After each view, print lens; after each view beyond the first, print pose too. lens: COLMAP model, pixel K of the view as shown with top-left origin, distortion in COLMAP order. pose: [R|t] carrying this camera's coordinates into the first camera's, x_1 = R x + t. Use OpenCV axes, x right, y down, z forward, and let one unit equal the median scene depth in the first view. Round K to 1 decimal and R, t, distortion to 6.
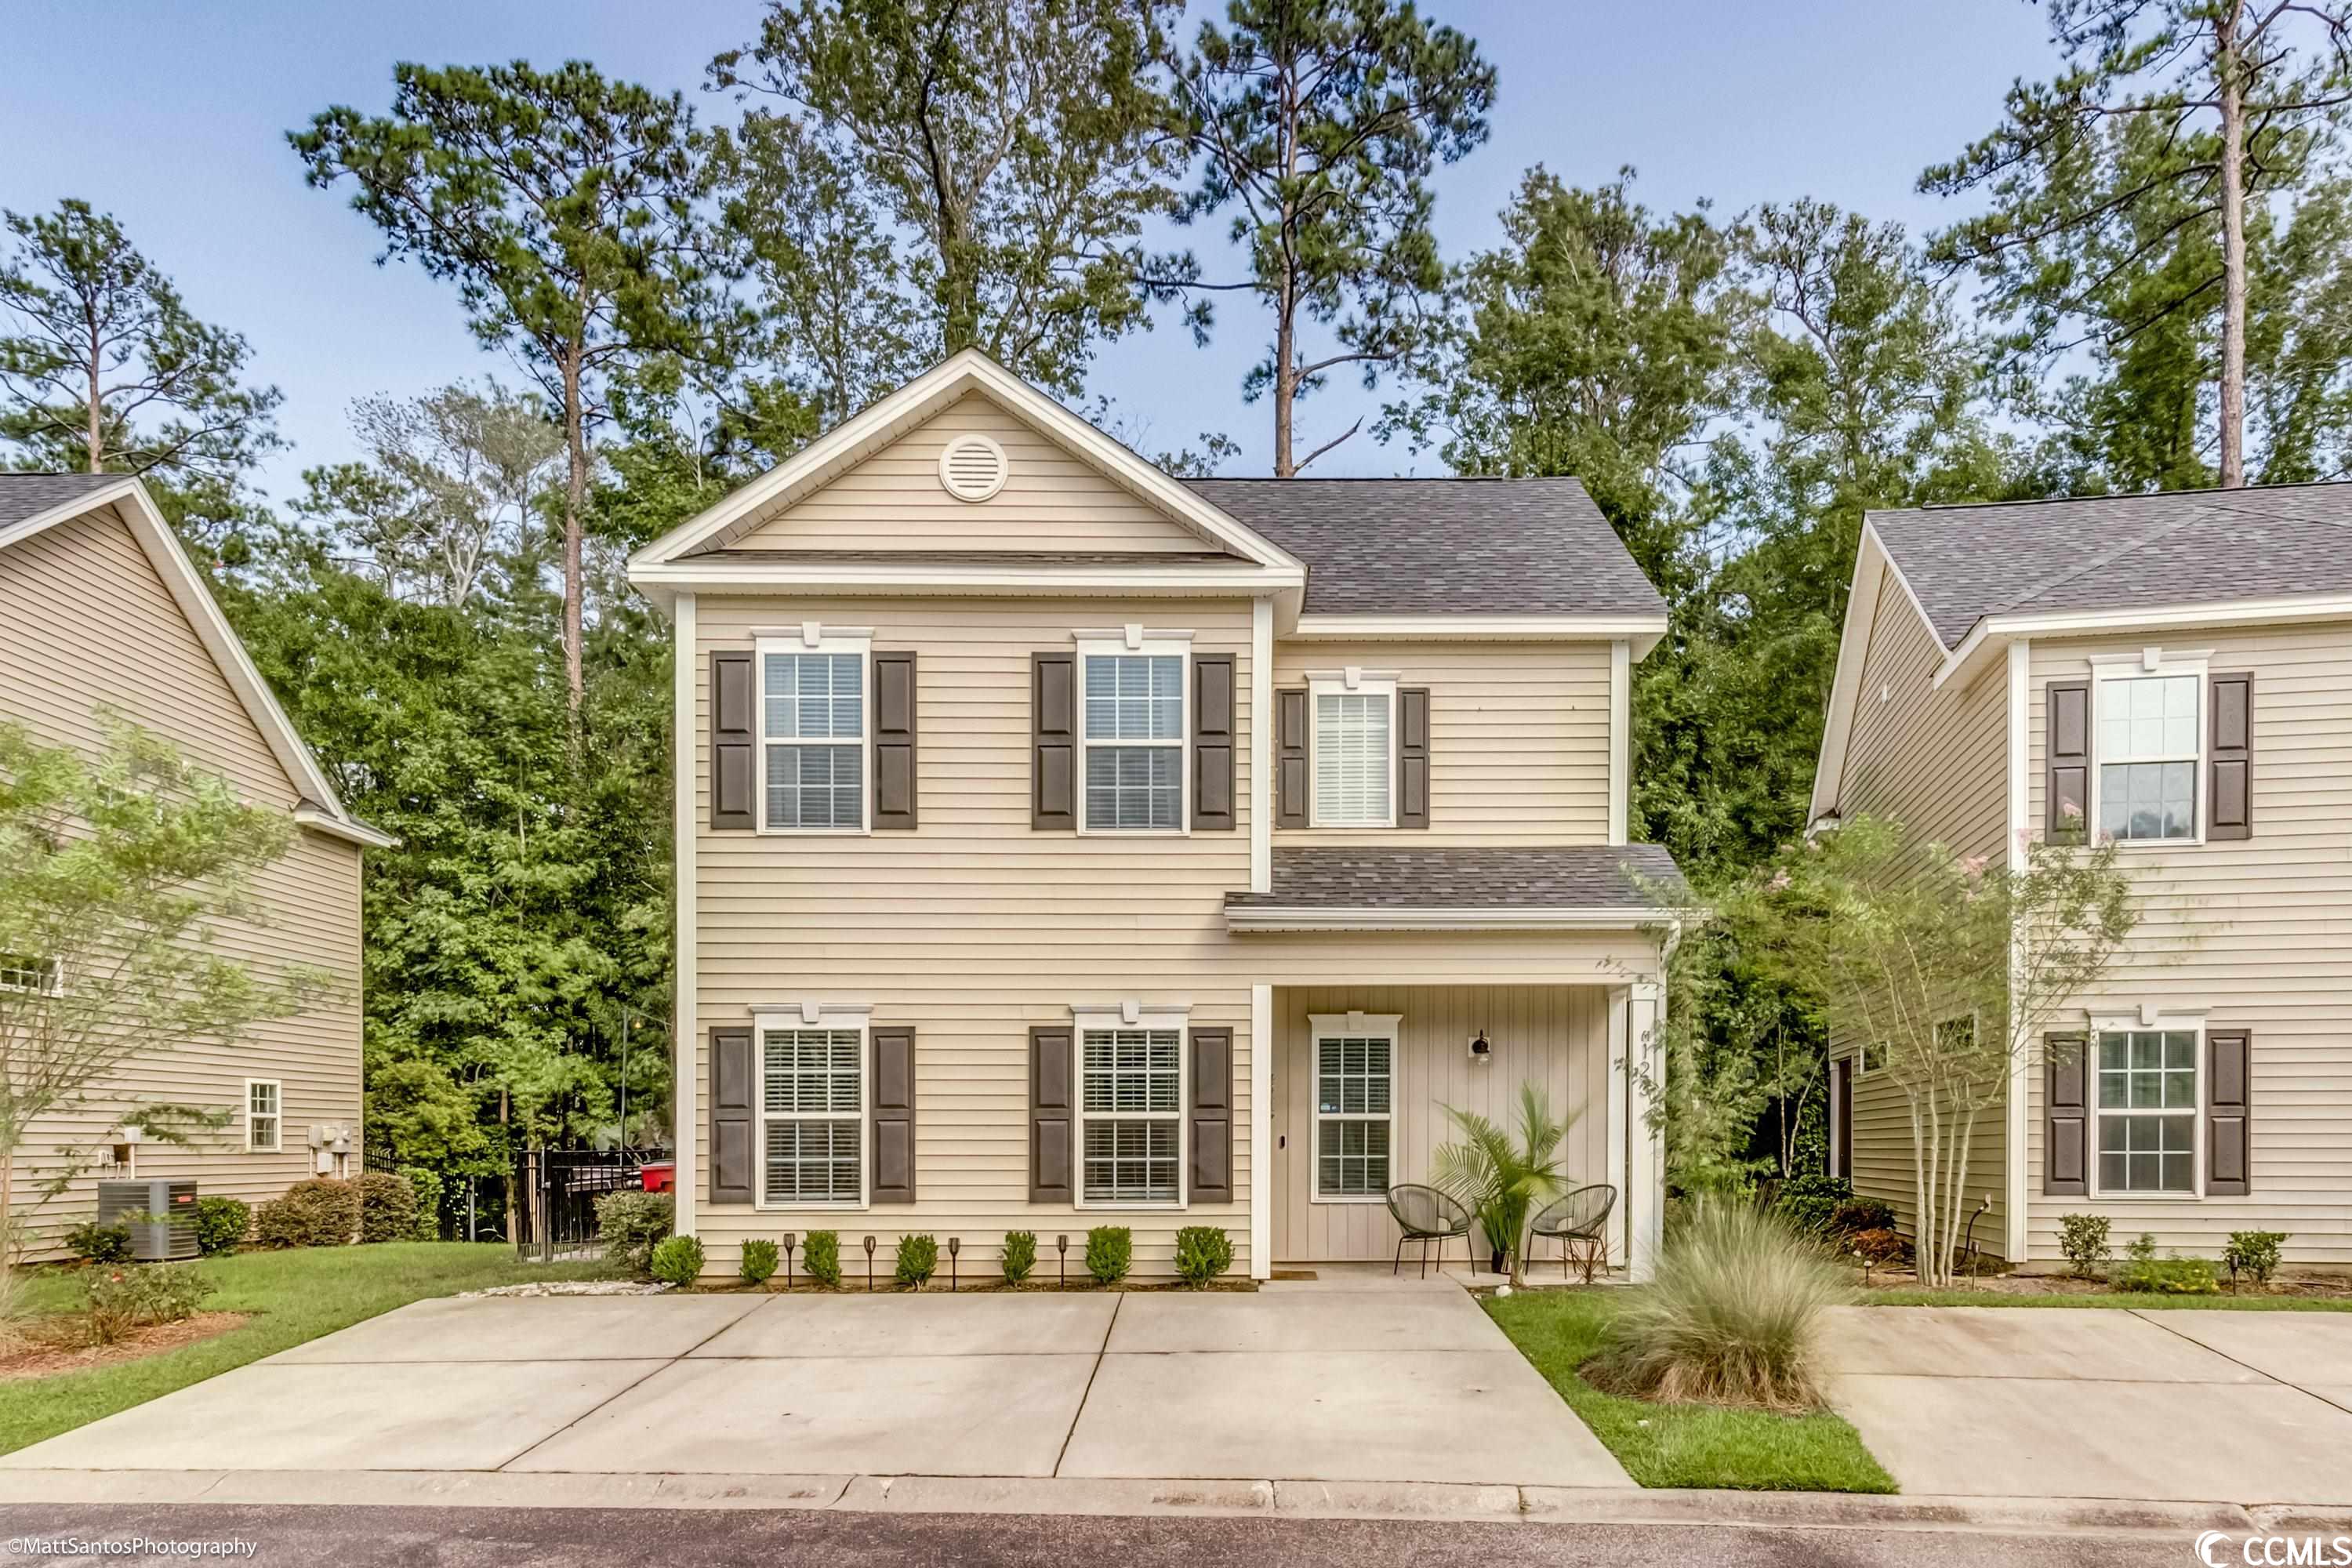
lens RADIAL K [[1616.4, 0, 1178.3], [0, 1616.4, 967.4], [0, 0, 1]] dist [0.005479, 0.029339]
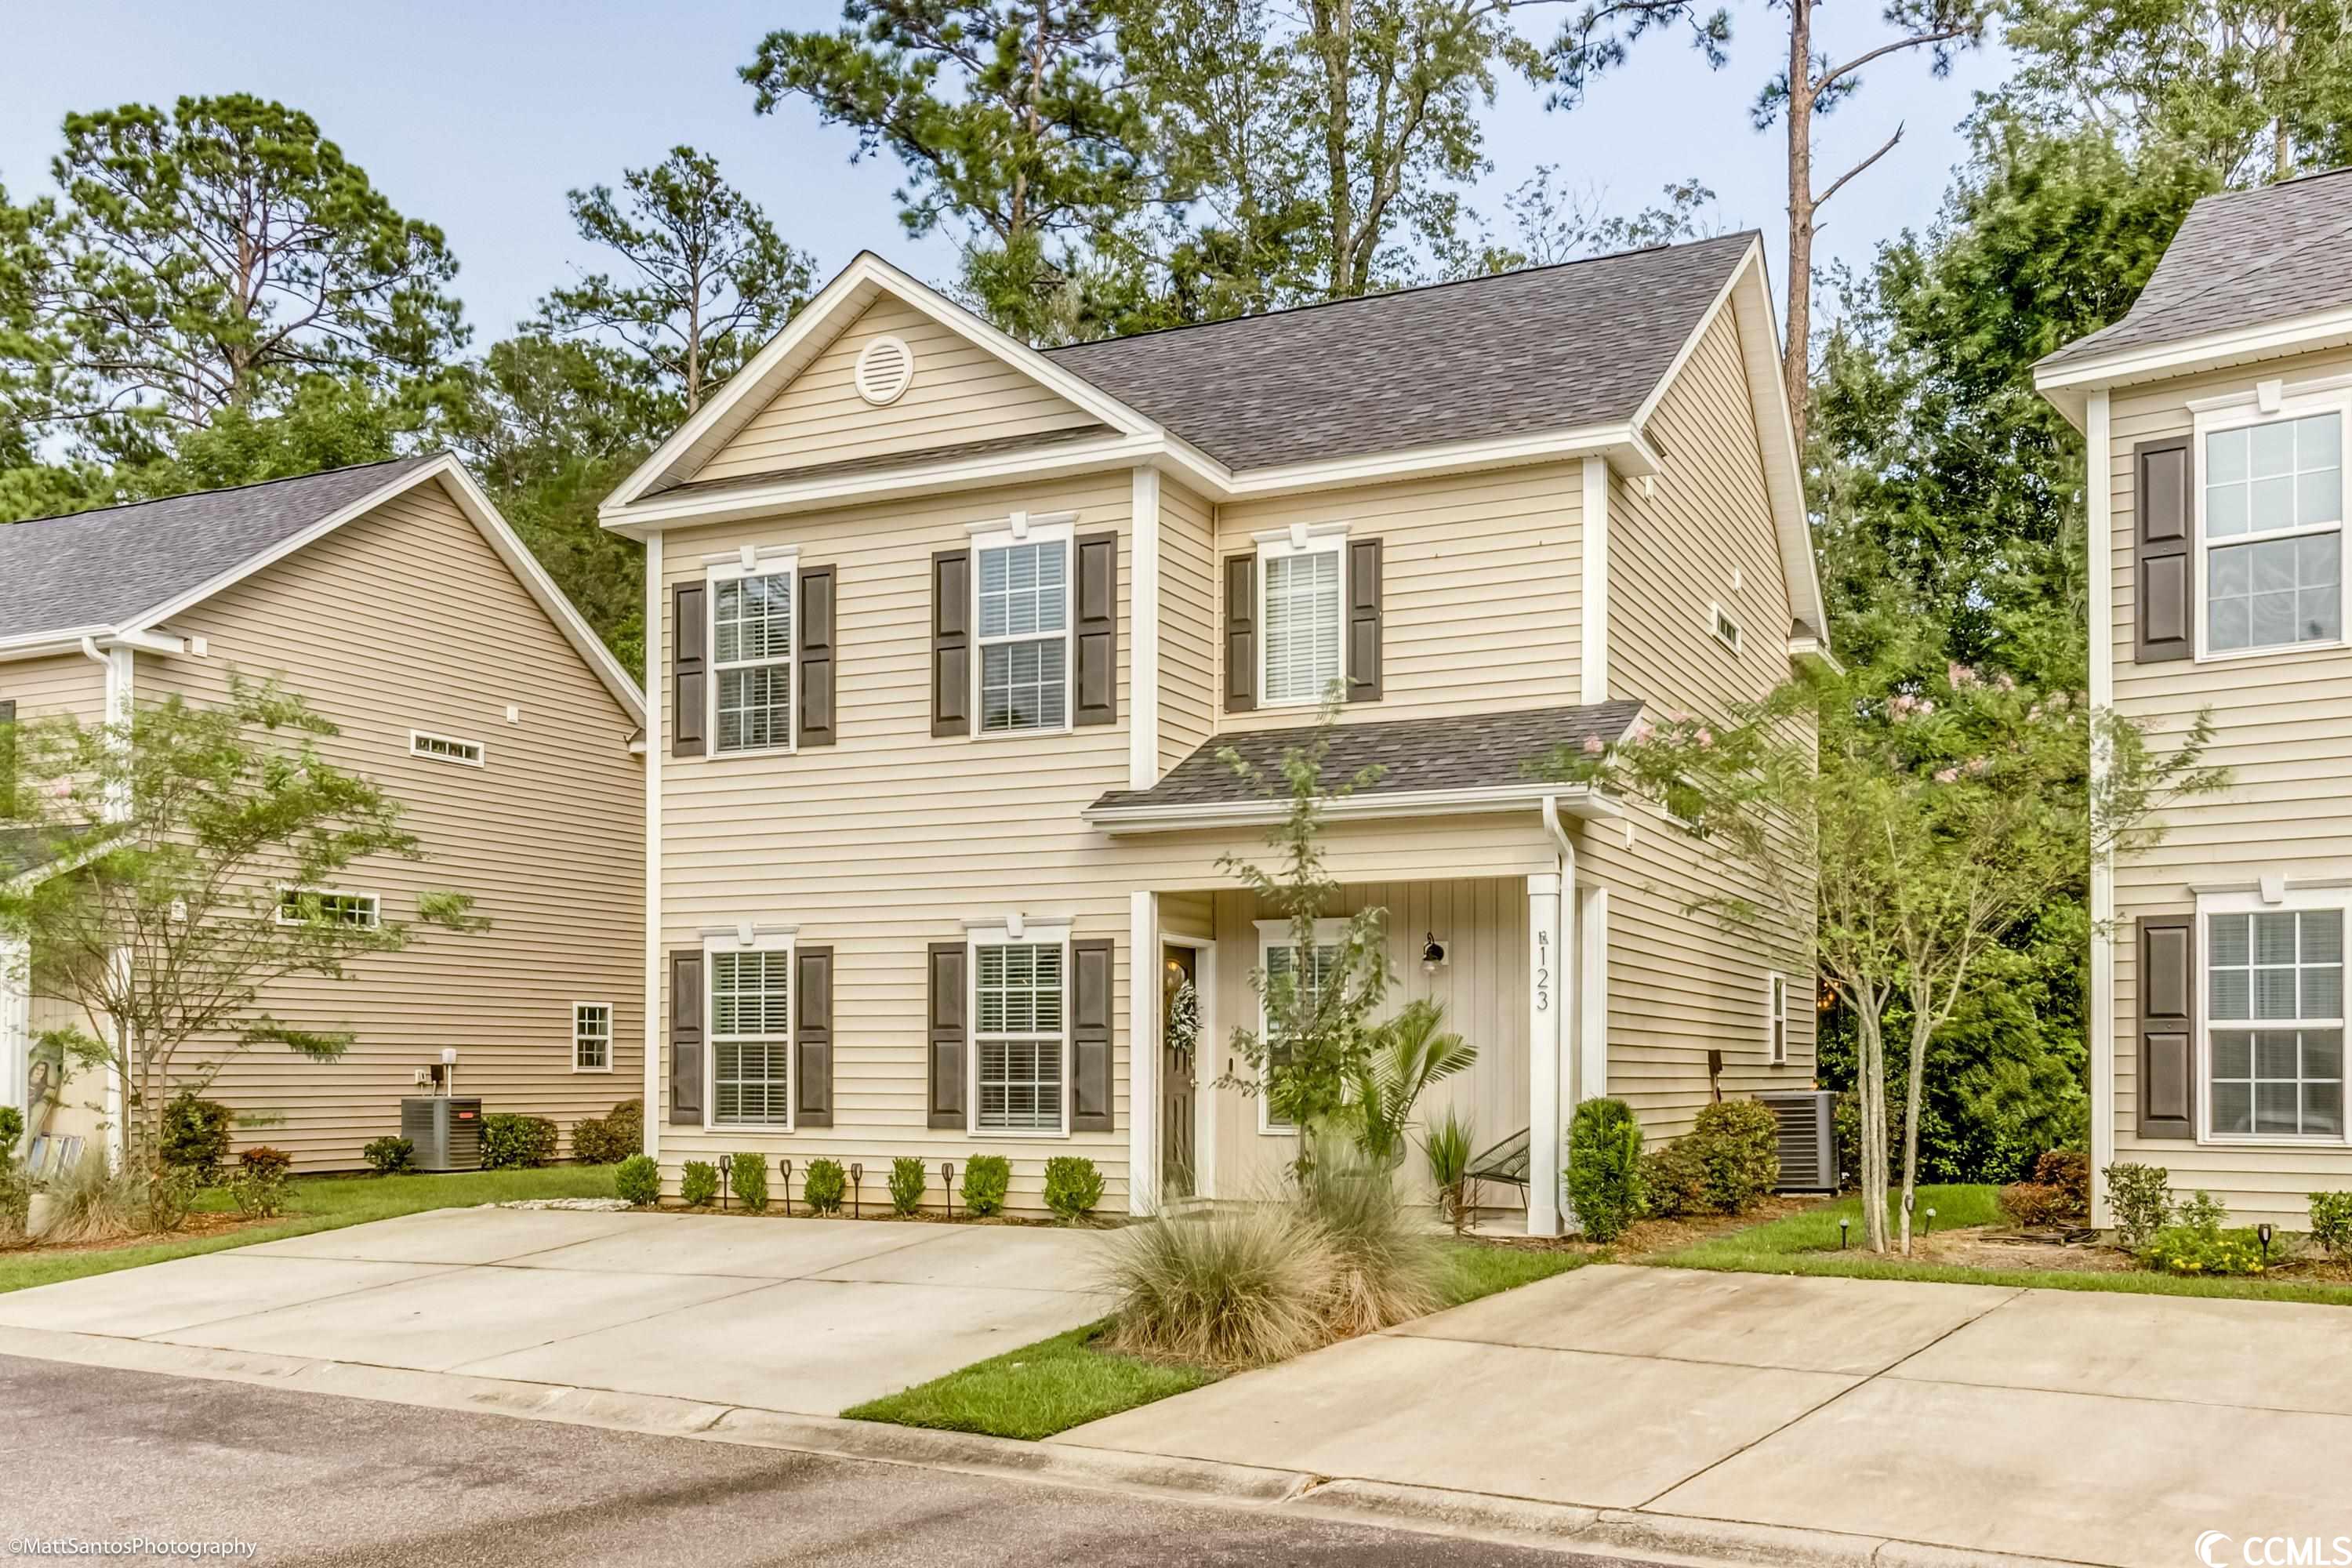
lens RADIAL K [[1997.2, 0, 1176.0], [0, 1997.2, 784.0], [0, 0, 1]] dist [0.004556, 0.007116]
pose [[0.905050, -0.057707, -0.421371, 0.536277], [0.044119, 0.998146, -0.041936, -0.001528], [0.423010, 0.019364, 0.905918, -0.011014]]
